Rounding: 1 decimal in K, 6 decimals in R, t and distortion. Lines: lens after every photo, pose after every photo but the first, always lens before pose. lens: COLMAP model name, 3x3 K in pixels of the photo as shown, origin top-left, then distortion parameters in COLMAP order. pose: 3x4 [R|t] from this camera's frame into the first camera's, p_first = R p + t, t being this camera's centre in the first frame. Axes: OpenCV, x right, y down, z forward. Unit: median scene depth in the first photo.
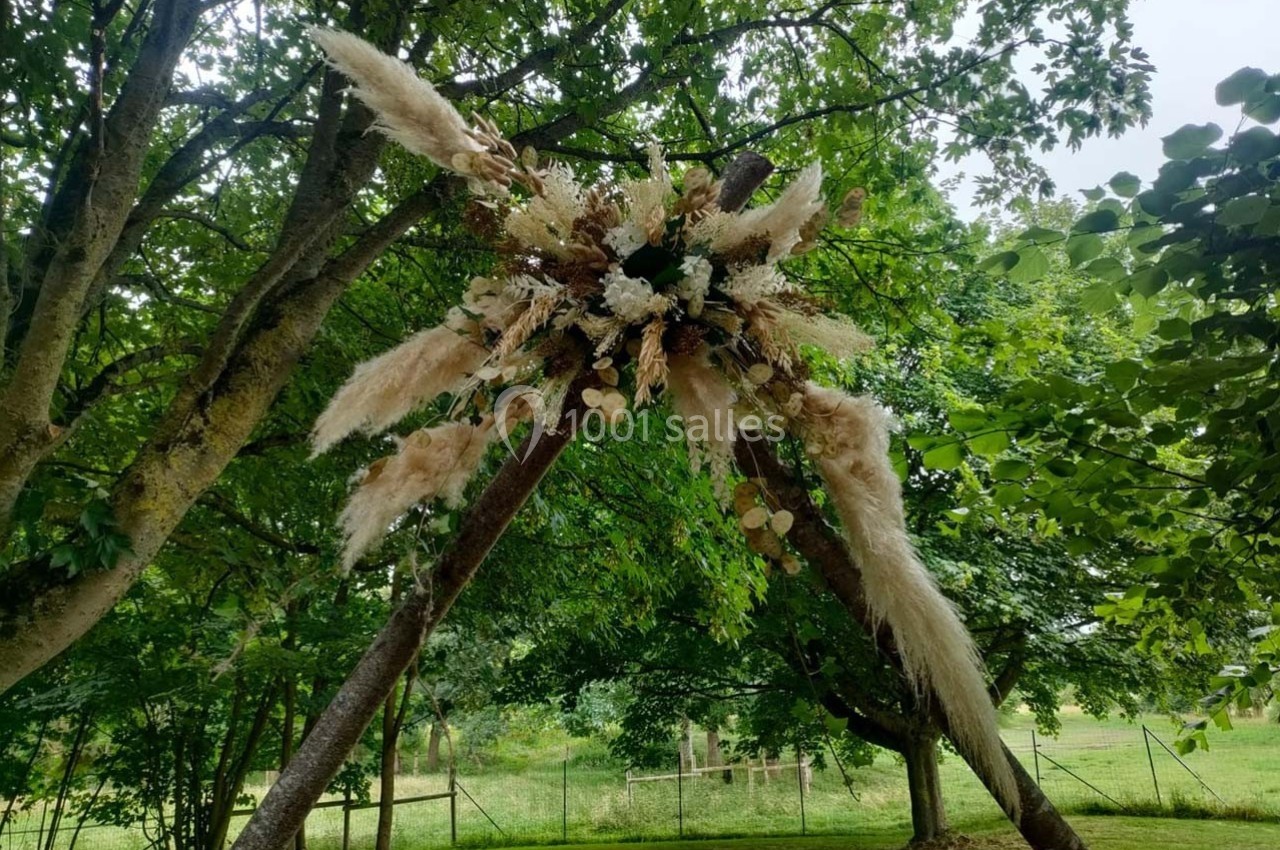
lens RADIAL K [[952.5, 0, 640.0], [0, 952.5, 425.0], [0, 0, 1]] dist [0.069923, -0.063928]
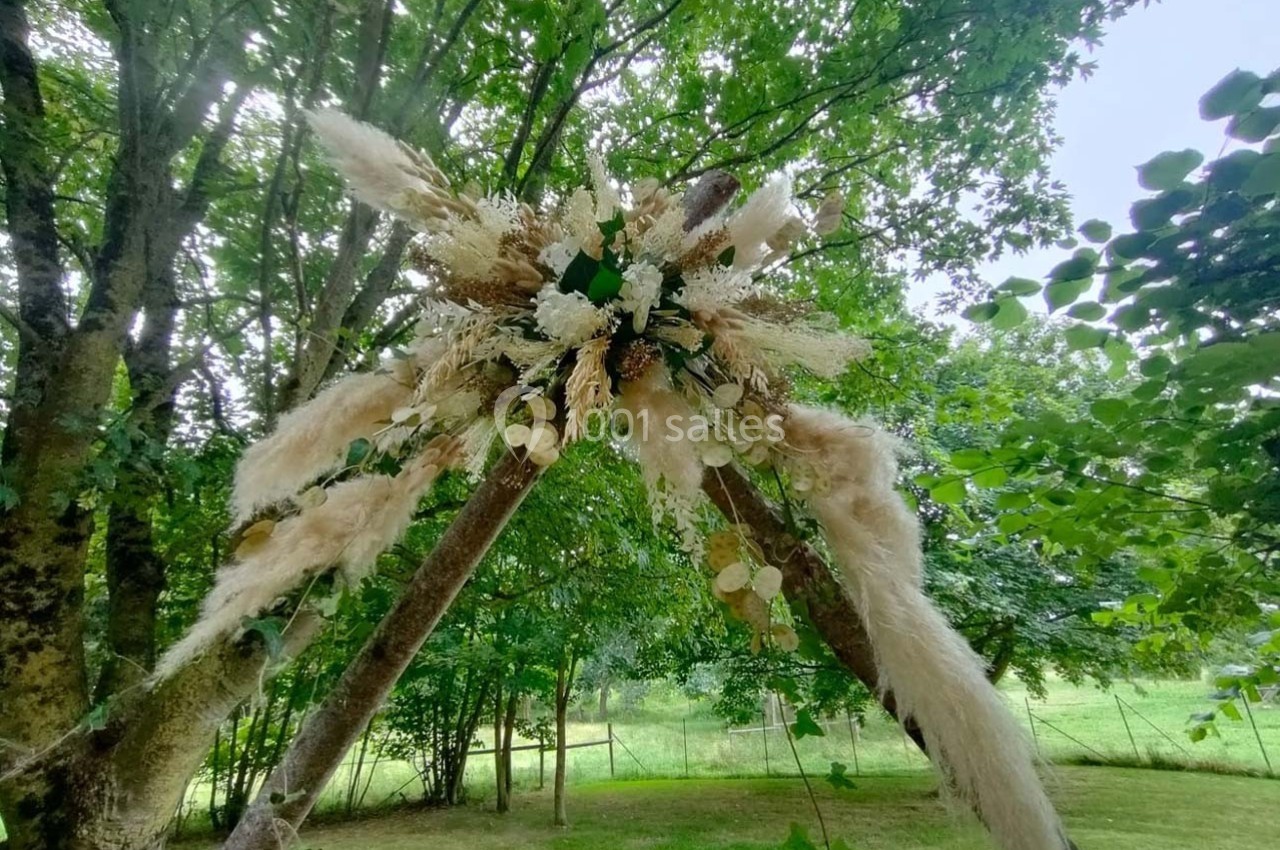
lens RADIAL K [[601.5, 0, 634.5], [0, 601.5, 414.3], [0, 0, 1]] dist [0.001296, 0.000474]
pose [[0.987767, -0.067888, -0.140385, 0.030895], [0.050149, 0.990730, -0.126253, 0.006216], [0.147655, 0.117668, 0.982014, 0.126585]]
